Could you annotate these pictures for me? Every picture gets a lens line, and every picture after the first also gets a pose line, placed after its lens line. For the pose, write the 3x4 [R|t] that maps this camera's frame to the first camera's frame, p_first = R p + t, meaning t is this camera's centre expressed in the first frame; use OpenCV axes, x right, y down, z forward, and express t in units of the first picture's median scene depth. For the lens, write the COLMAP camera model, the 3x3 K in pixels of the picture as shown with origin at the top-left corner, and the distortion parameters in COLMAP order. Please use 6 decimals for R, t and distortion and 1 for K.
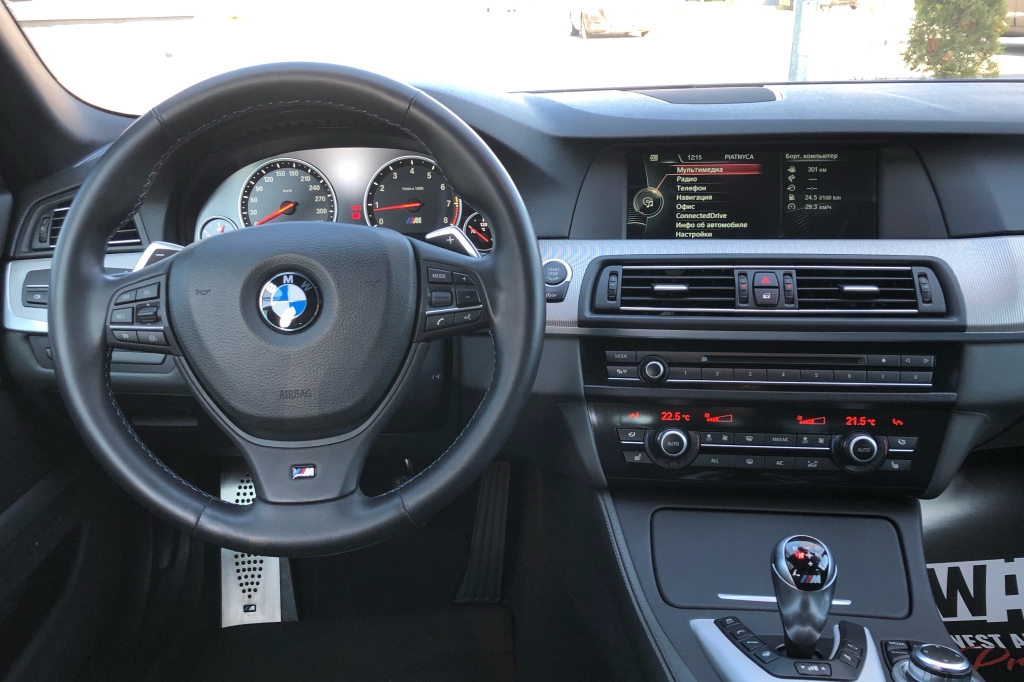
lens RADIAL K [[916.8, 0, 503.2], [0, 916.8, 349.7], [0, 0, 1]] dist [0.049286, -0.064866]
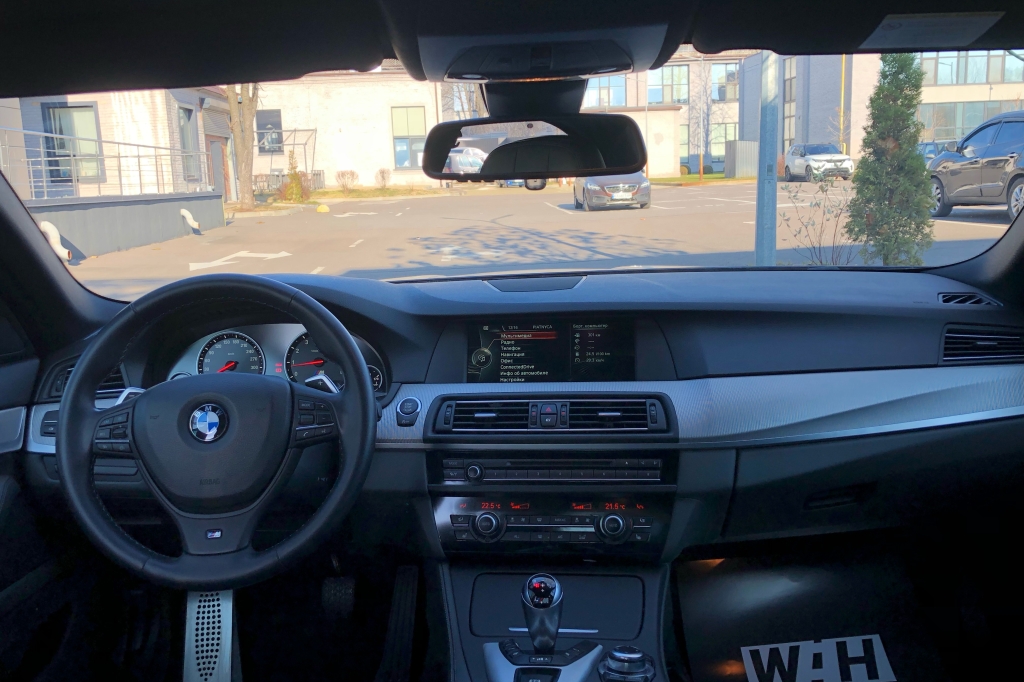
lens RADIAL K [[916.8, 0, 510.1], [0, 916.8, 351.0], [0, 0, 1]] dist [0.049286, -0.064866]
pose [[0.999828, -0.012958, -0.013282, 0.233848], [0.010482, 0.985038, -0.172016, 0.079390], [0.015312, 0.171847, 0.985005, -0.434173]]
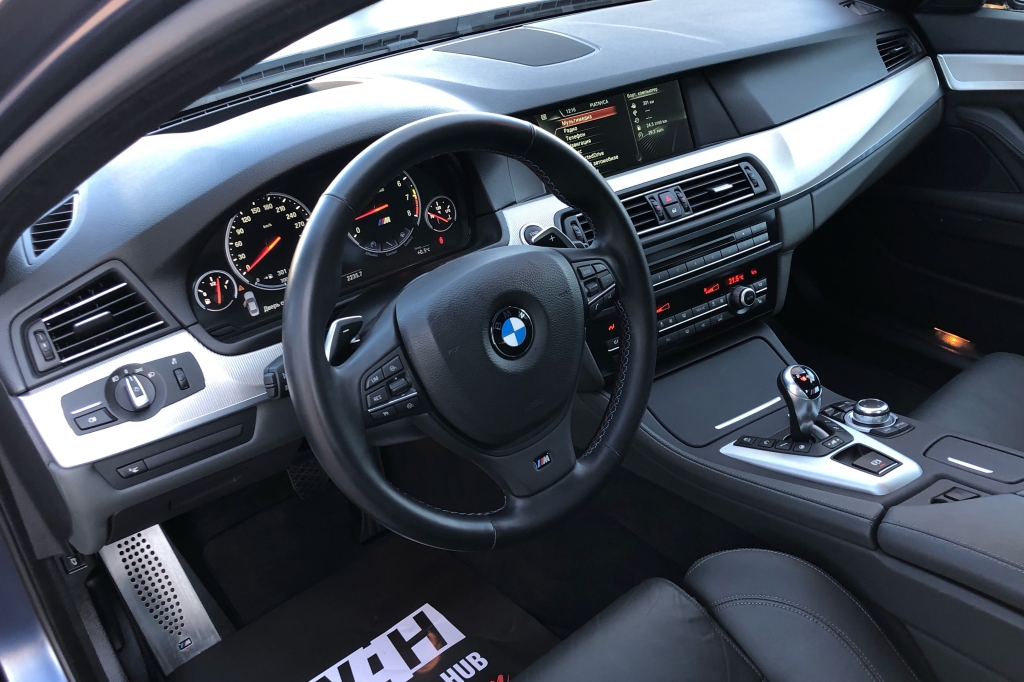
lens RADIAL K [[916.8, 0, 508.3], [0, 916.8, 359.4], [0, 0, 1]] dist [0.049286, -0.064866]
pose [[0.767646, -0.345636, 0.539681, -0.660667], [0.250242, 0.936908, 0.244093, -0.229611], [-0.589999, -0.052327, 0.805707, 0.050719]]
